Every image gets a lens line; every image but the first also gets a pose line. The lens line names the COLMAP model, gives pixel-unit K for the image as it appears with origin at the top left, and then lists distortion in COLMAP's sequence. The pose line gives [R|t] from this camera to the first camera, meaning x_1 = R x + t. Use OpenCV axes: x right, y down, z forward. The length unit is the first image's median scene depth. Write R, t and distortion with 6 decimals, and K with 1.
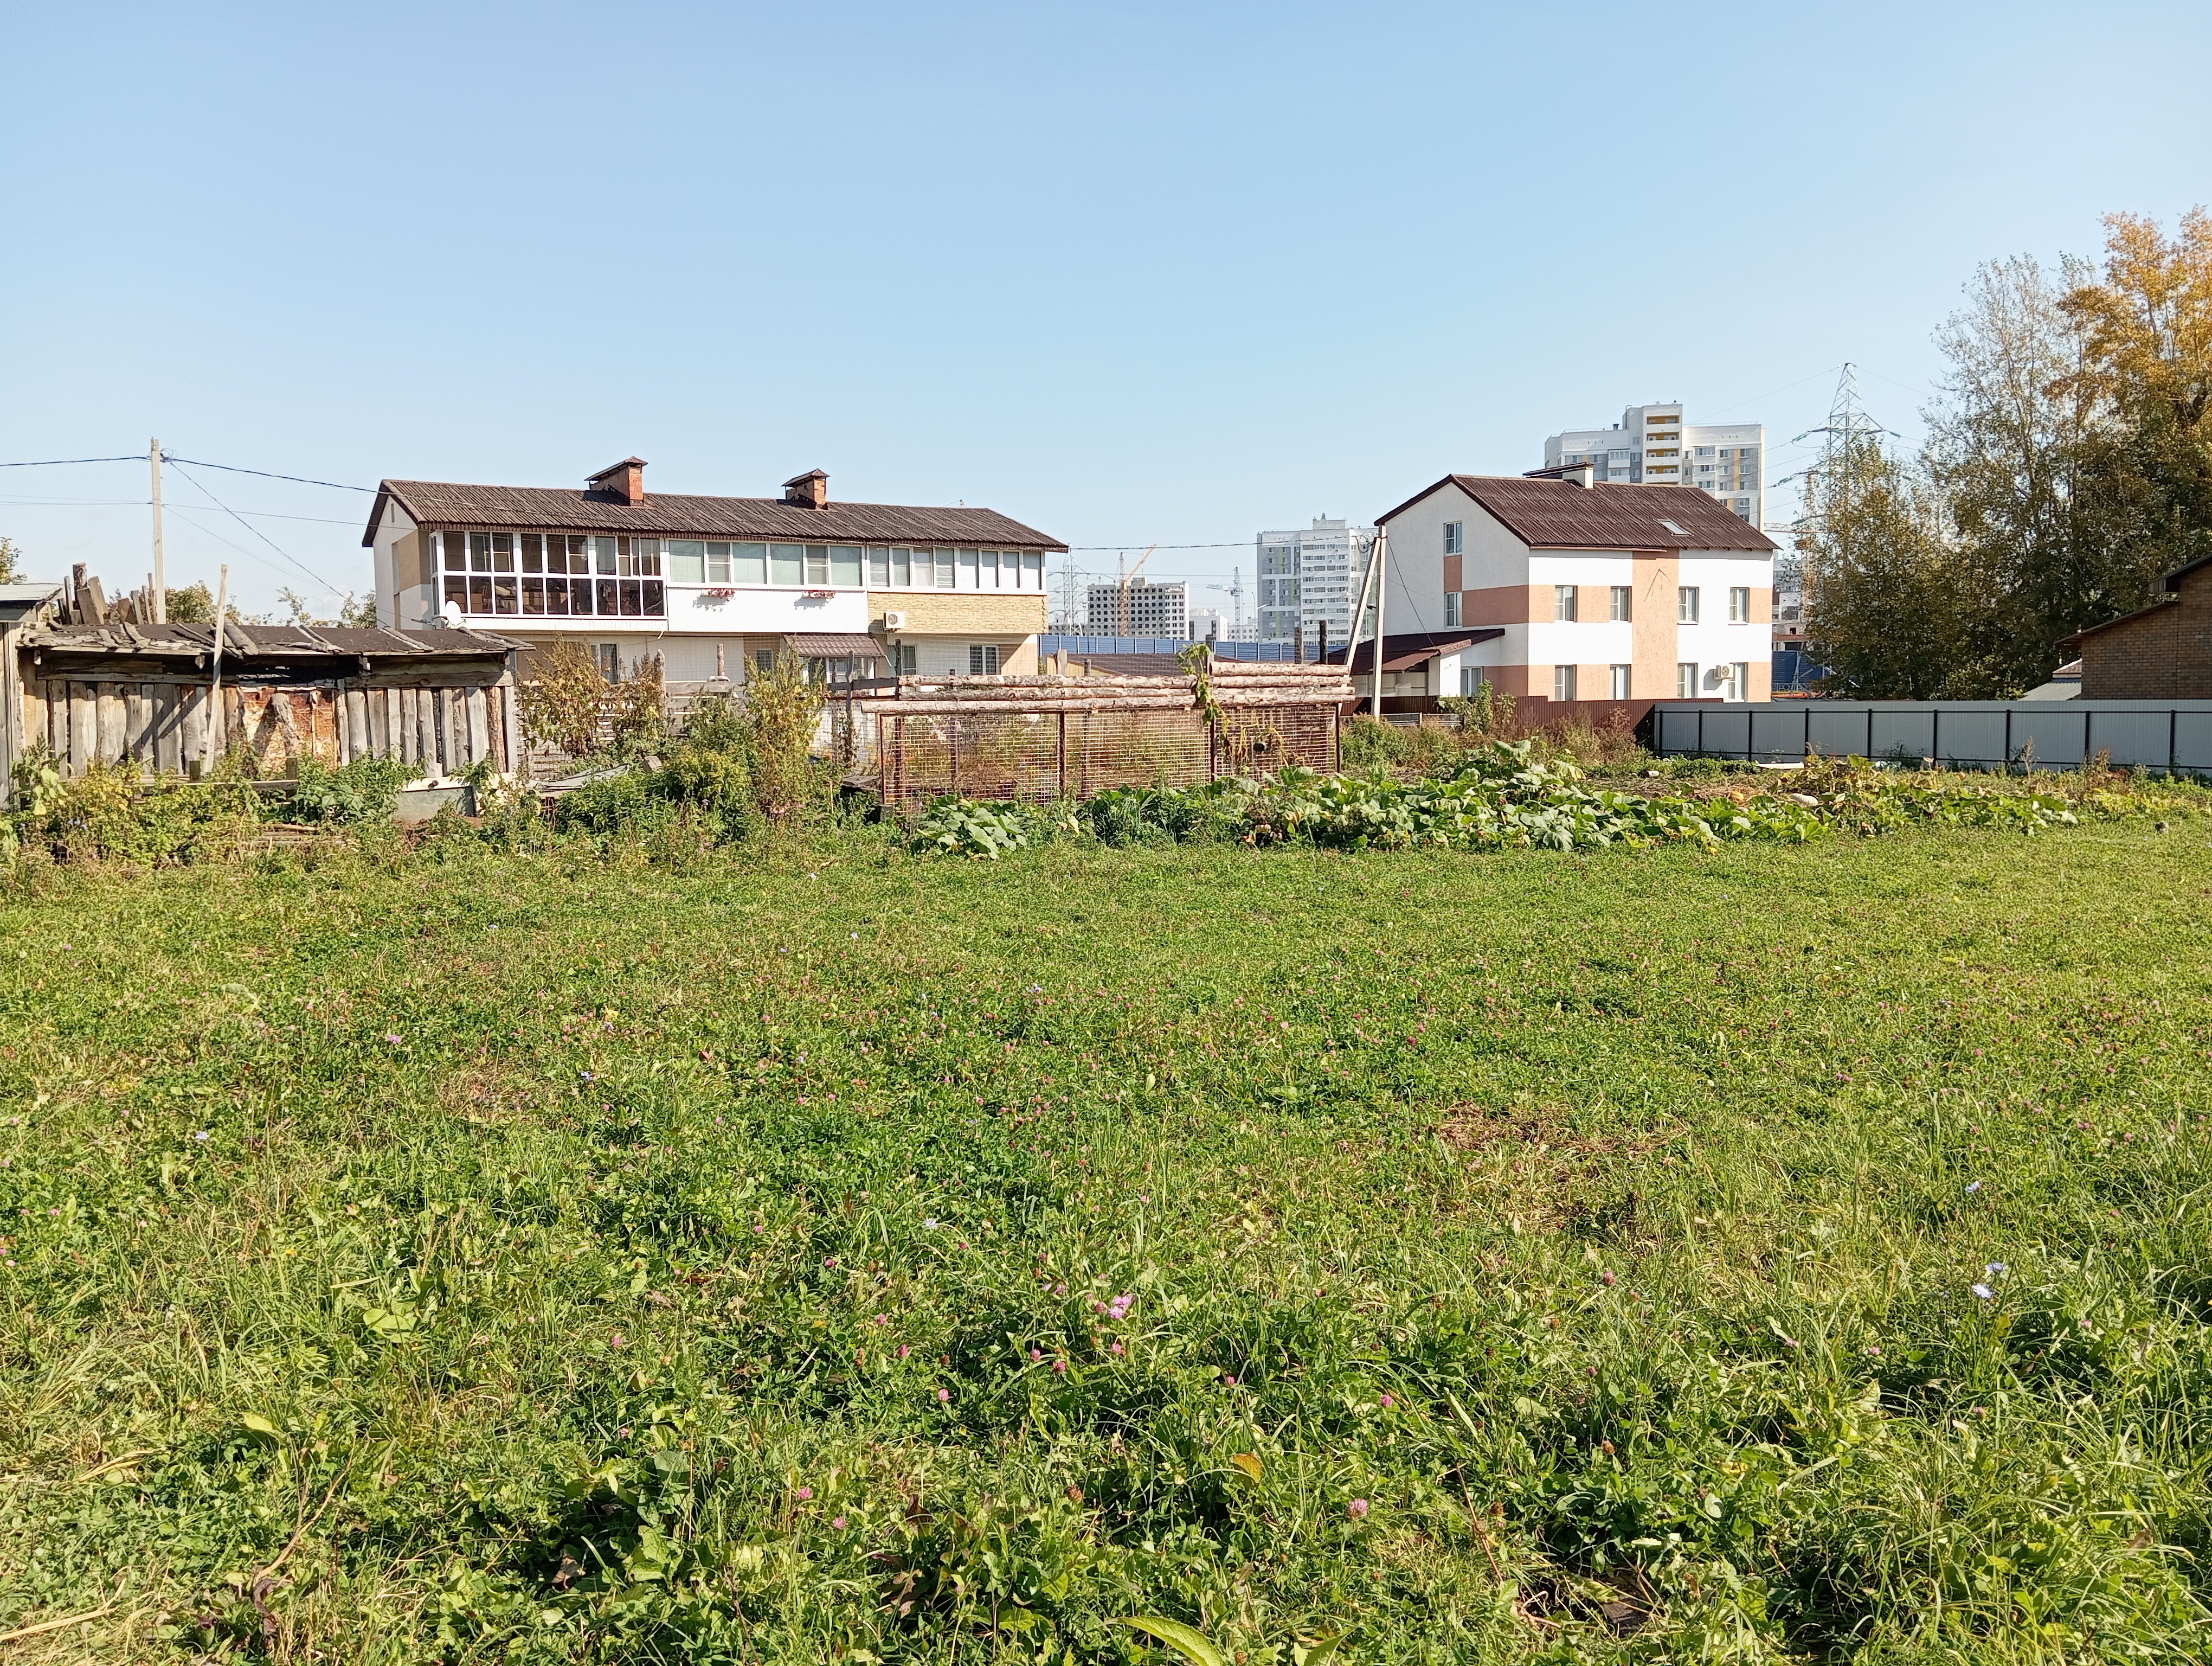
lens RADIAL K [[1807.7, 0, 1105.4], [0, 1807.7, 836.5], [0, 0, 1]] dist [0.095057, -0.184487]
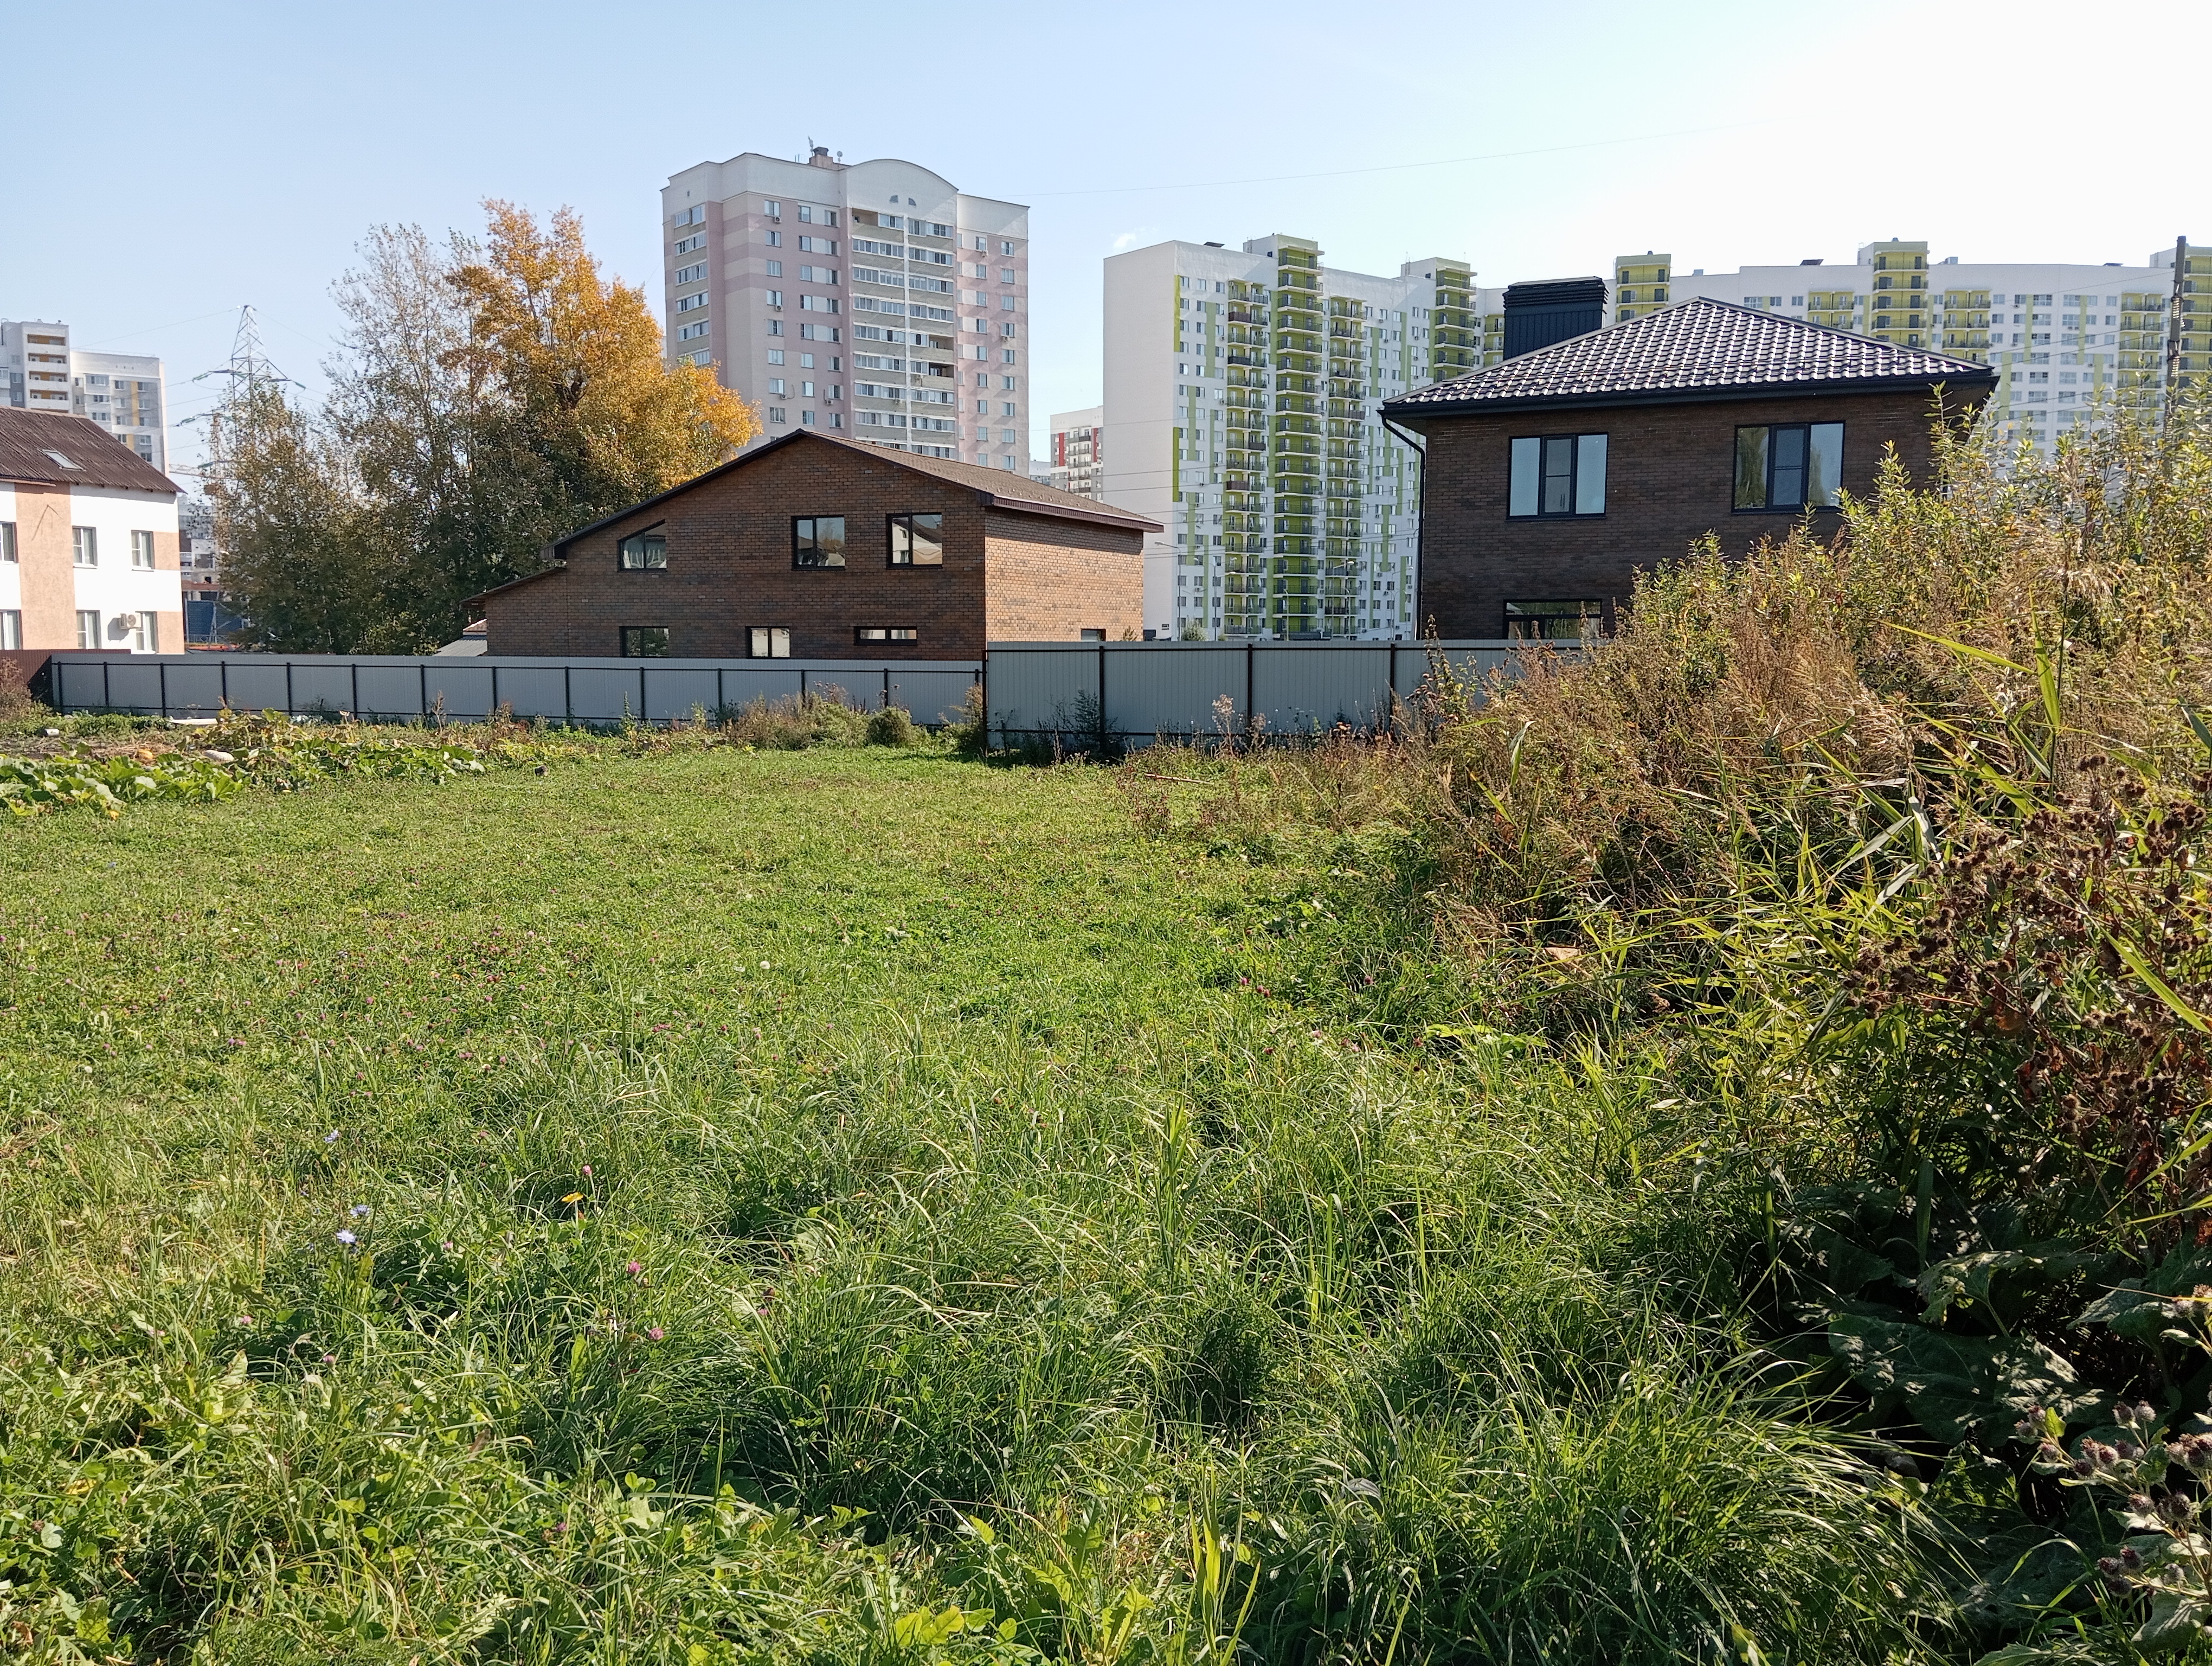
lens RADIAL K [[1807.7, 0, 1105.4], [0, 1807.7, 836.5], [0, 0, 1]] dist [0.095057, -0.184487]
pose [[0.688727, -0.060413, 0.722500, 0.008110], [0.042343, 0.998173, 0.043100, 0.000212], [-0.723784, 0.000909, 0.690026, -0.000659]]
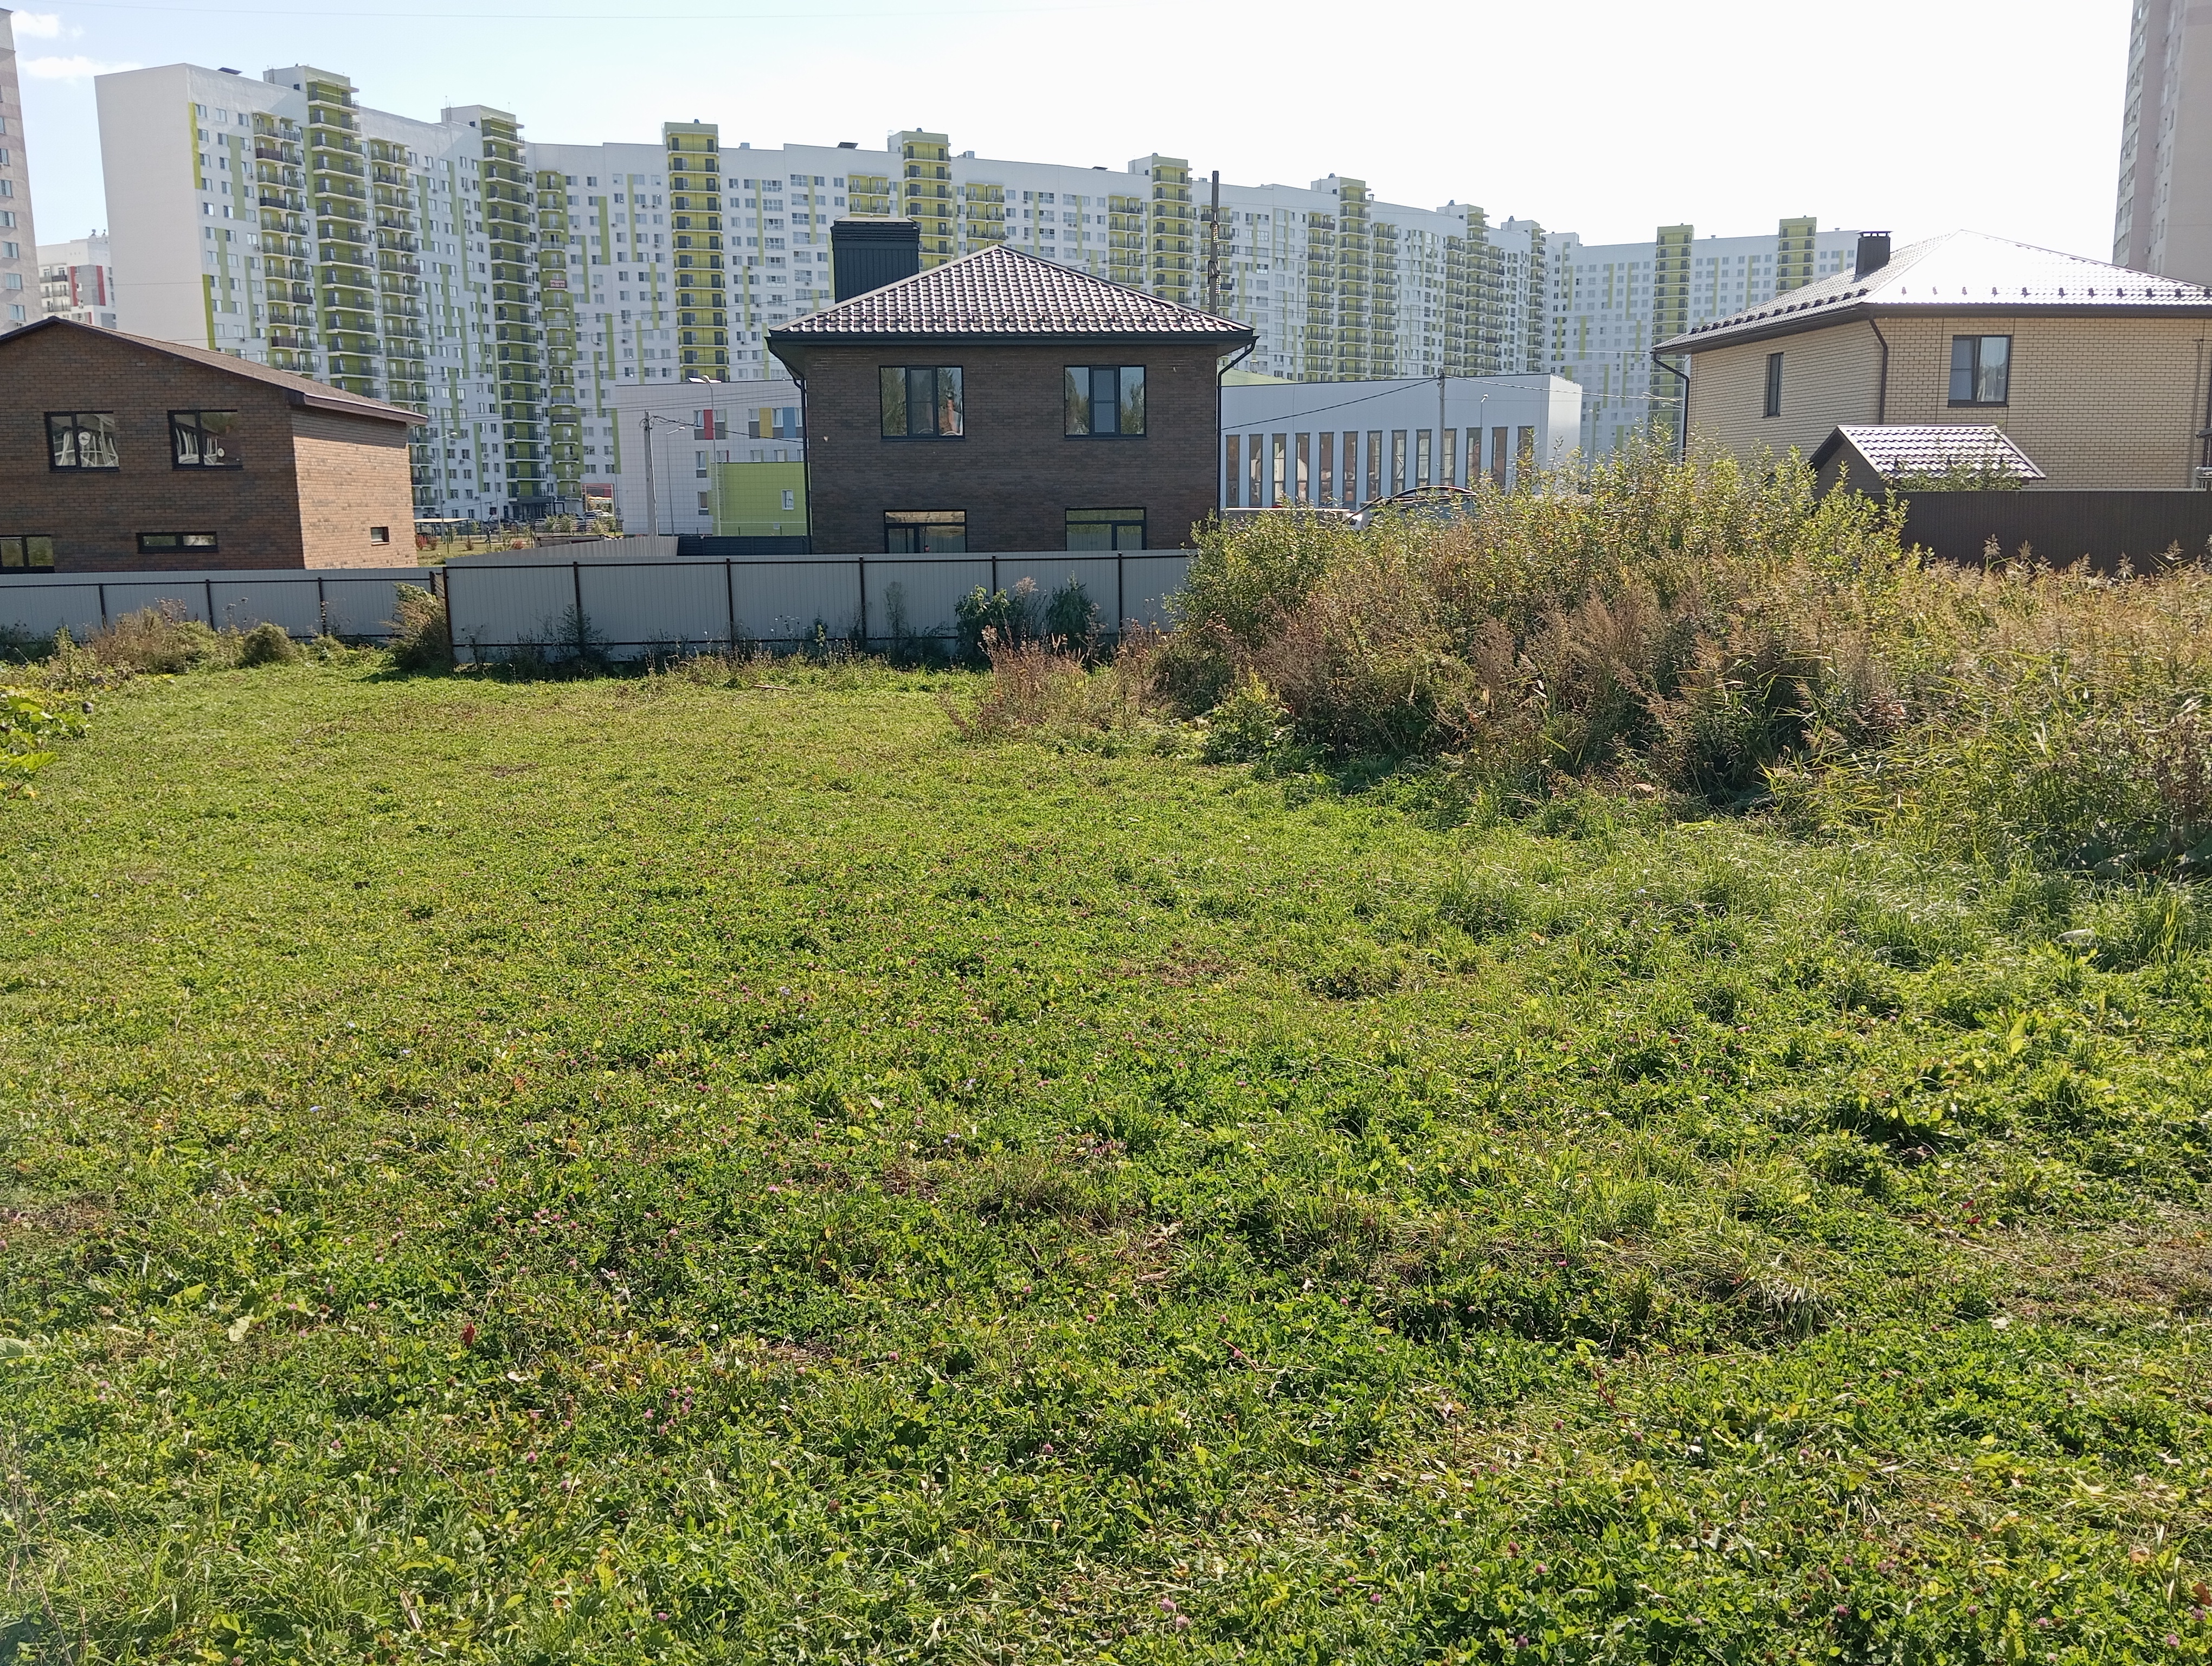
lens RADIAL K [[1801.8, 0, 1097.1], [0, 1801.8, 860.9], [0, 0, 1]] dist [0.093358, -0.181767]
pose [[0.247120, -0.175361, 0.952985, -0.372204], [0.079634, 0.983836, 0.160388, -0.056564], [-0.965707, 0.036255, 0.257090, 0.200872]]
